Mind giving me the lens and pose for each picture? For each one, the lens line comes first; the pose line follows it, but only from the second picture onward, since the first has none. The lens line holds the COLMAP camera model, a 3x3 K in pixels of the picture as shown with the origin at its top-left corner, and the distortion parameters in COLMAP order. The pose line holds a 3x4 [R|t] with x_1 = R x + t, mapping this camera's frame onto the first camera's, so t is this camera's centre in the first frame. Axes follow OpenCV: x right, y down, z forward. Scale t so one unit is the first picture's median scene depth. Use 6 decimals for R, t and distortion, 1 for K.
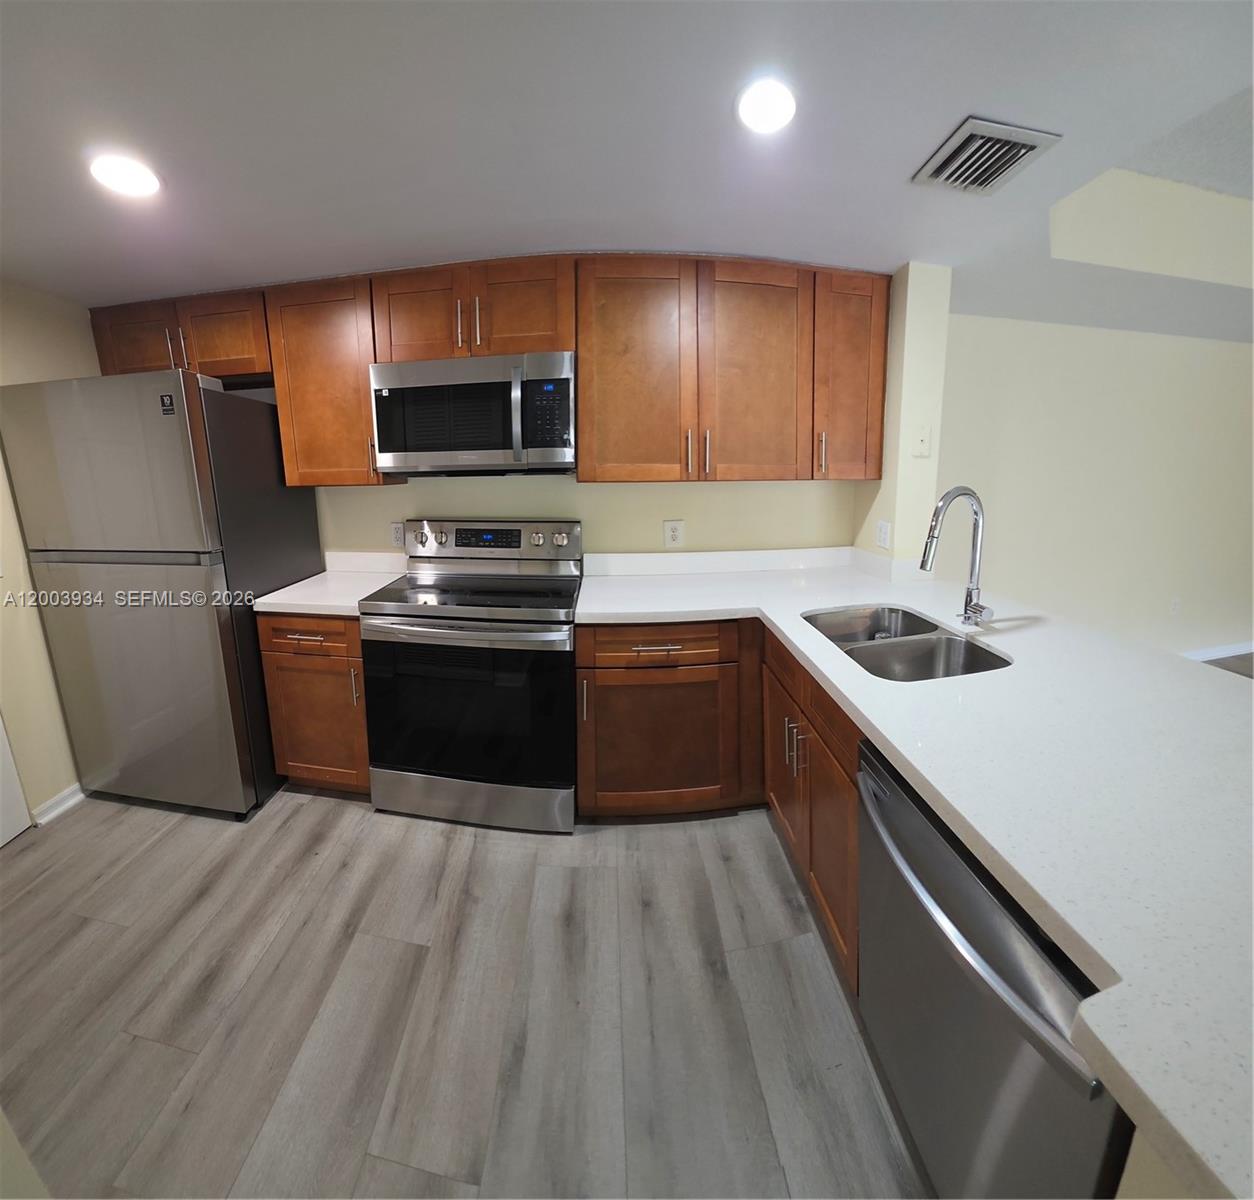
lens RADIAL K [[484.3, 0, 462.8], [0, 484.3, 607.7], [0, 0, 1]] dist [-0.003526, -0.000855]
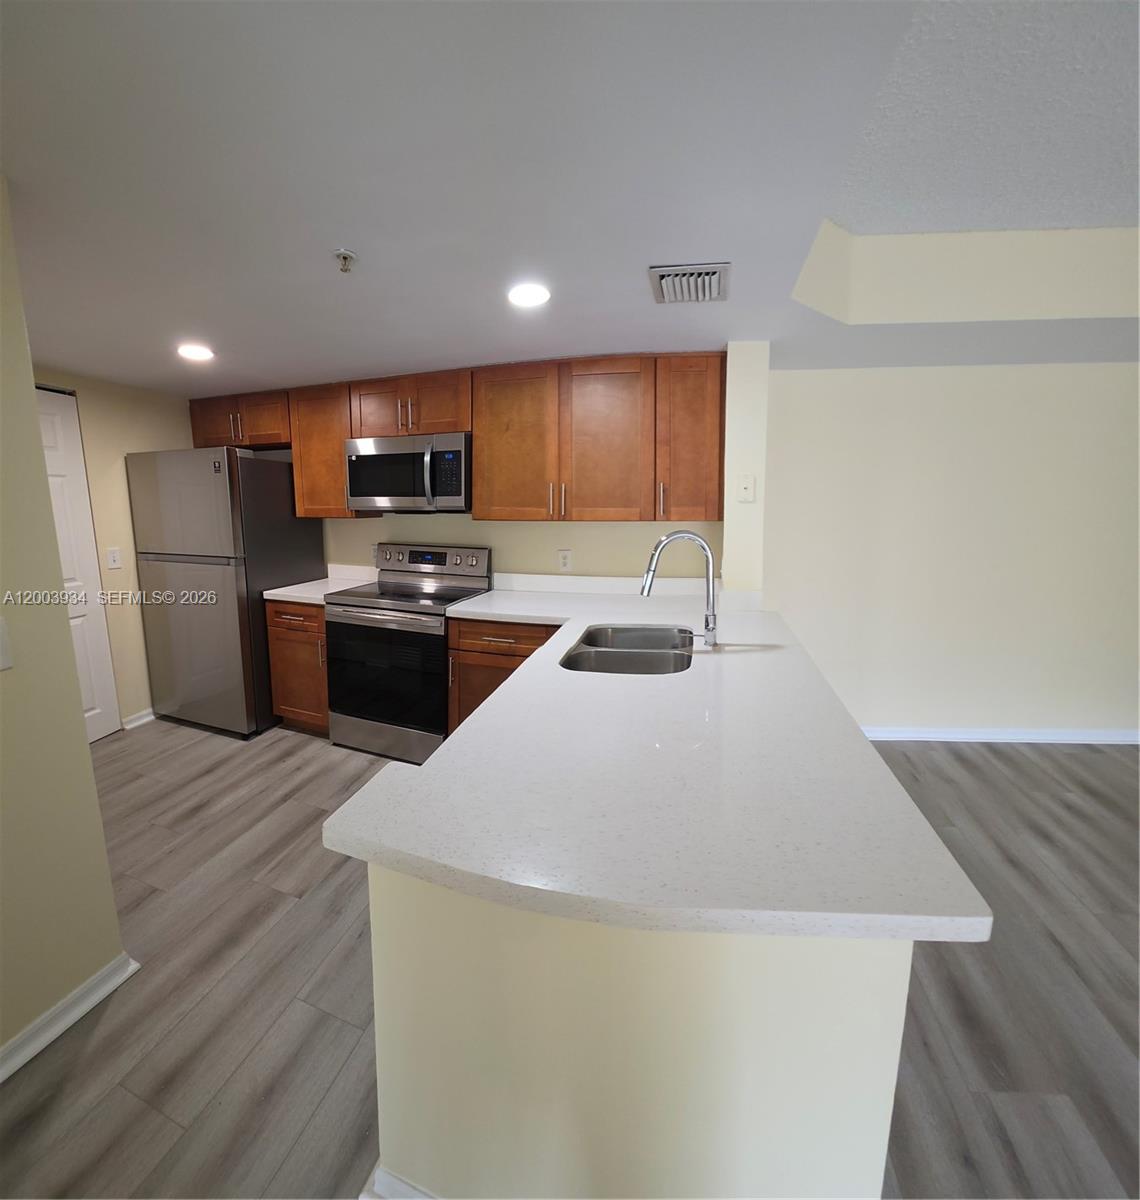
lens RADIAL K [[489.8, 0, 465.2], [0, 489.8, 610.4], [0, 0, 1]] dist [0.000641, -0.006201]
pose [[0.984109, 0.060099, -0.167085, 0.431337], [-0.068950, 0.996480, -0.047680, 0.071534], [0.163632, 0.058443, 0.984789, -0.386428]]
